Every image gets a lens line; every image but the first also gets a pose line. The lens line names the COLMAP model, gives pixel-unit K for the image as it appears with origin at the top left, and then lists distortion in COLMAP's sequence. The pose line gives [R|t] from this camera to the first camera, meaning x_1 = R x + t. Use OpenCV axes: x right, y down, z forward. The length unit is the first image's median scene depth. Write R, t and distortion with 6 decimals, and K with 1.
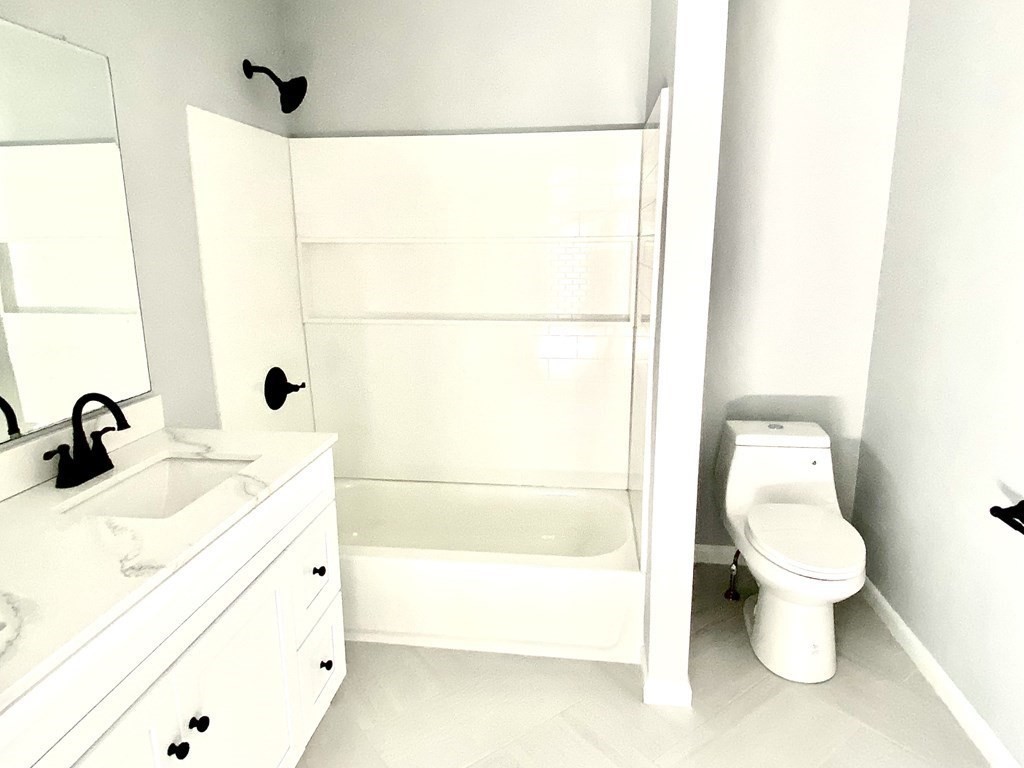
lens RADIAL K [[623.7, 0, 530.5], [0, 623.7, 349.0], [0, 0, 1]] dist [-0.029890, -0.001318]
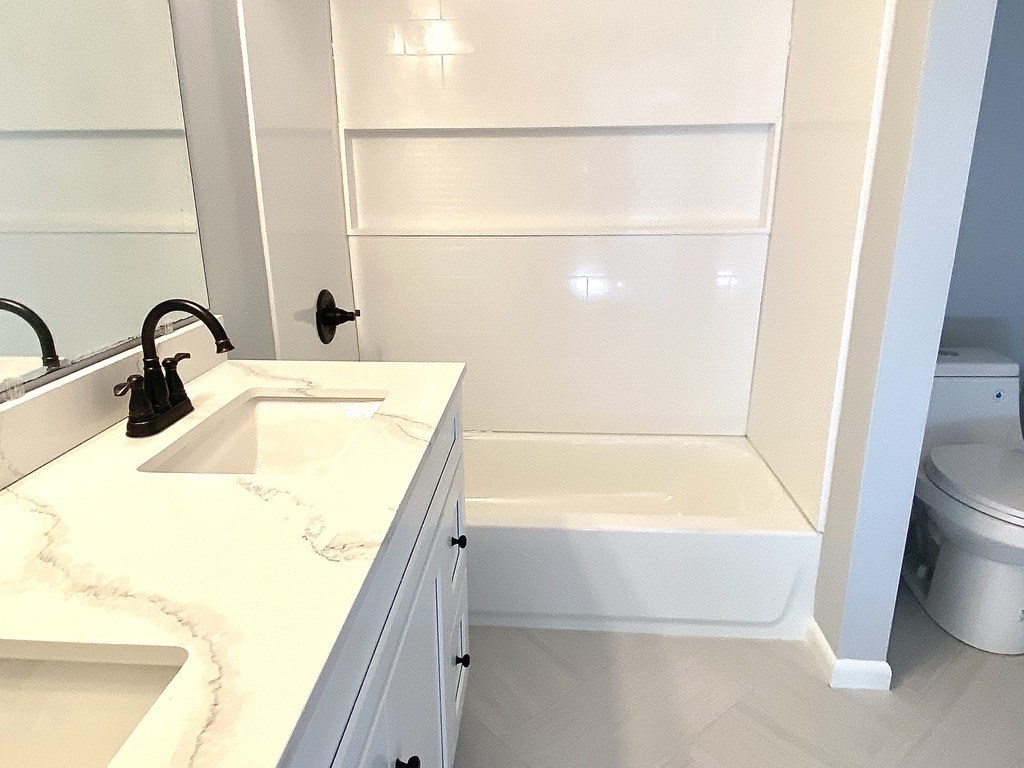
lens RADIAL K [[681.8, 0, 510.5], [0, 681.8, 385.3], [0, 0, 1]] dist [-0.017276, -0.000934]
pose [[0.999261, -0.021463, 0.031873, -0.315065], [0.017284, 0.991871, 0.126069, 0.067539], [-0.034320, -0.125425, 0.991509, 0.203159]]
